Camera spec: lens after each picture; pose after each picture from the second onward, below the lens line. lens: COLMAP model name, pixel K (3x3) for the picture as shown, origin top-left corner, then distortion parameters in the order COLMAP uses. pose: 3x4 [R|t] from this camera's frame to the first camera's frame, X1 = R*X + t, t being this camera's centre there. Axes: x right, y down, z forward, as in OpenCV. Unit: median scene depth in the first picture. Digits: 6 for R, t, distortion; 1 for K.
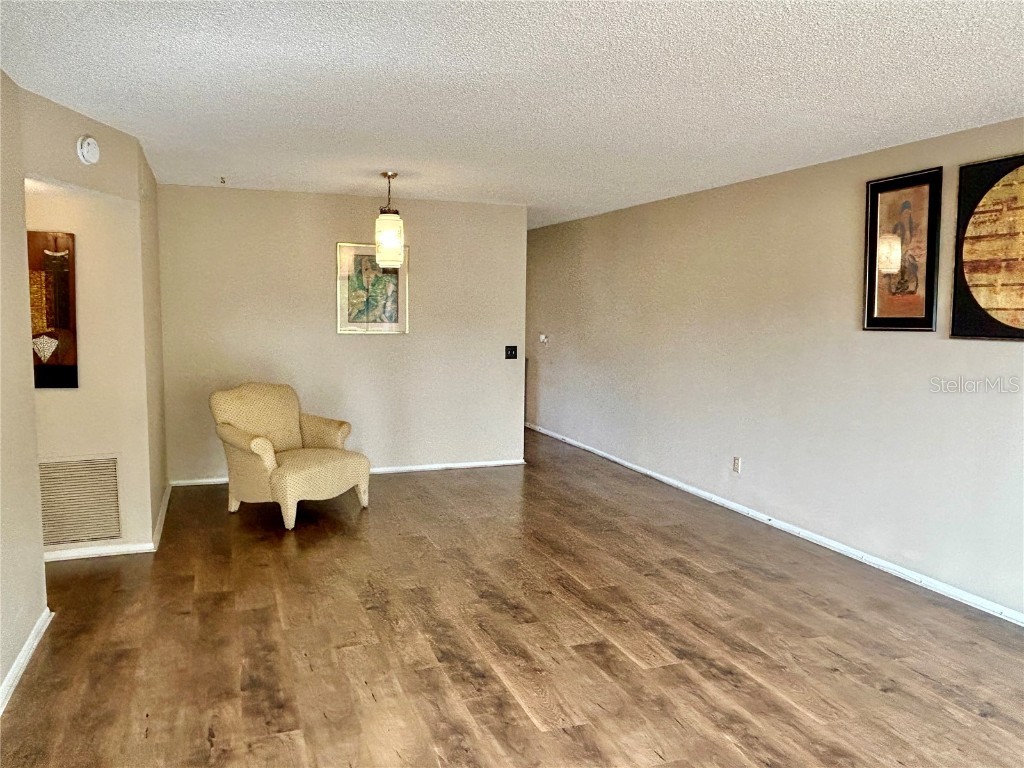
lens RADIAL K [[754.7, 0, 505.8], [0, 754.7, 381.6], [0, 0, 1]] dist [0.013508, -0.026074]
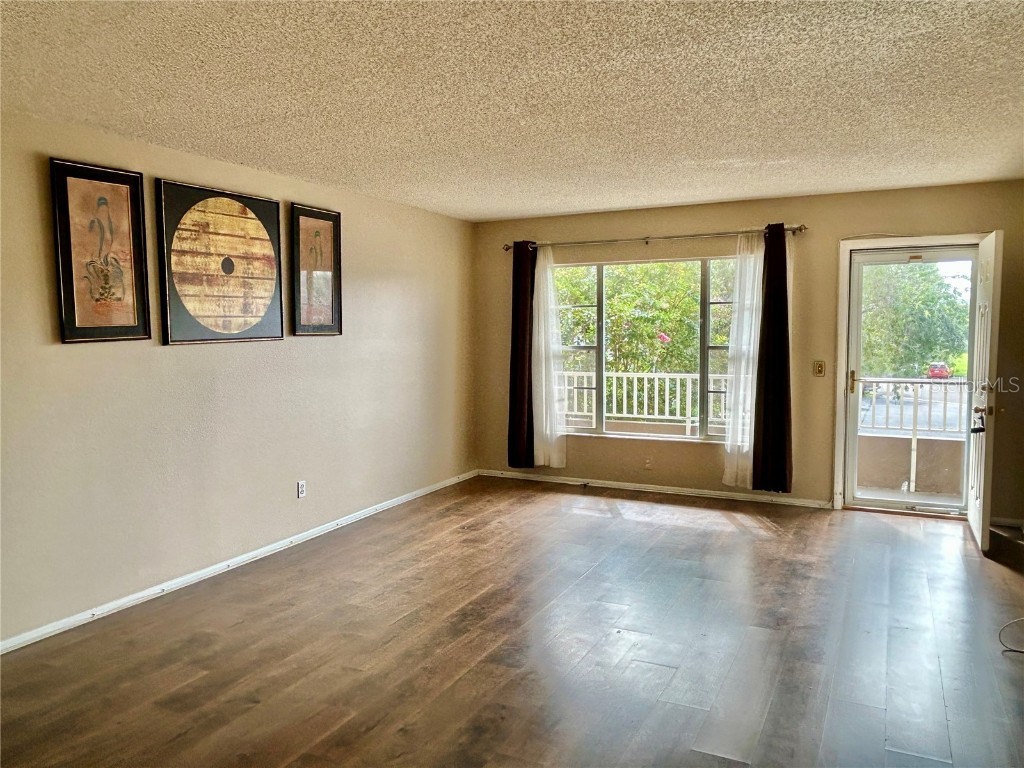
lens RADIAL K [[754.7, 0, 502.5], [0, 754.7, 388.8], [0, 0, 1]] dist [0.013508, -0.026074]
pose [[-0.665932, -0.069313, 0.742786, -0.508257], [0.075542, 0.984291, 0.159575, -0.132212], [-0.742178, 0.162377, -0.650235, 1.377437]]
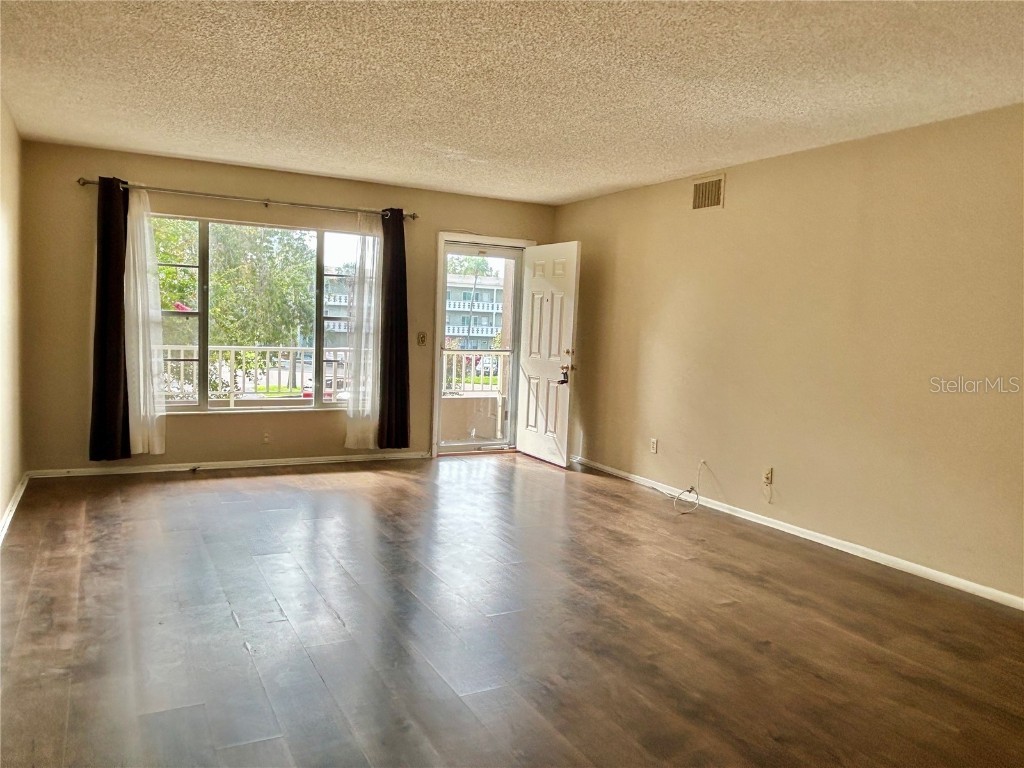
lens RADIAL K [[754.7, 0, 501.3], [0, 754.7, 388.8], [0, 0, 1]] dist [0.013508, -0.026074]
pose [[-0.991855, -0.041074, -0.120564, 0.218454], [-0.063293, 0.980376, 0.186701, -0.109669], [0.110529, 0.192811, -0.974991, 1.678815]]
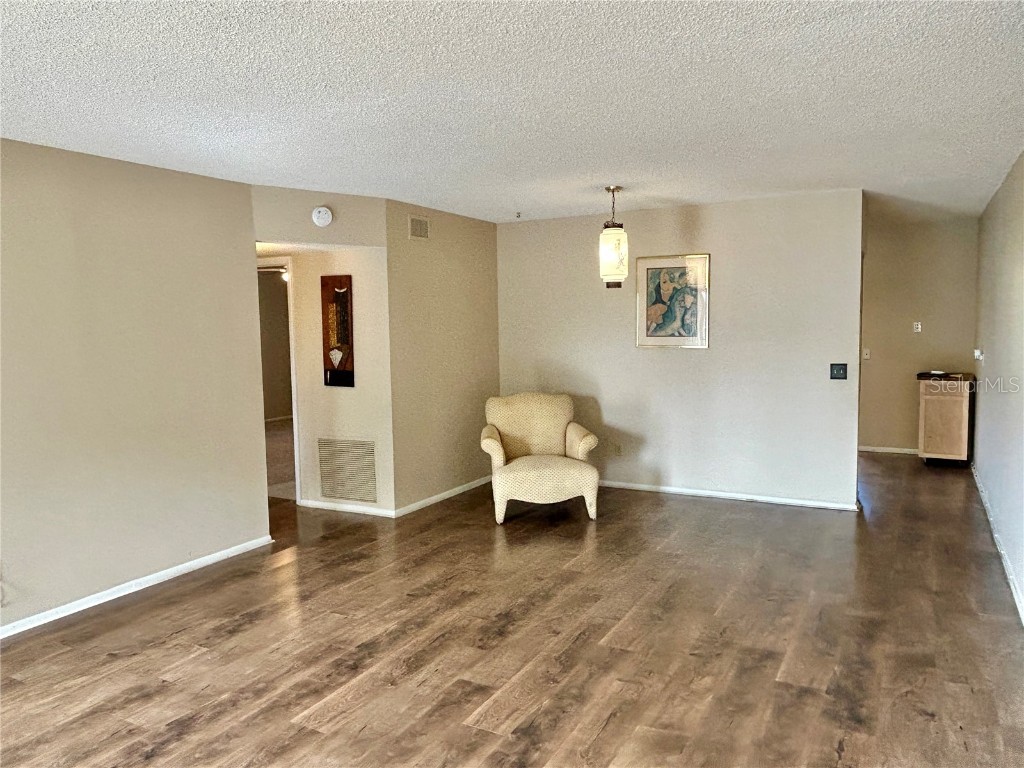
lens RADIAL K [[754.7, 0, 503.9], [0, 754.7, 378.6], [0, 0, 1]] dist [0.013508, -0.026074]
pose [[0.646327, 0.036499, -0.762187, 0.729128], [-0.050272, 0.998722, 0.005196, -0.031129], [0.761403, 0.034958, 0.647336, 0.360029]]
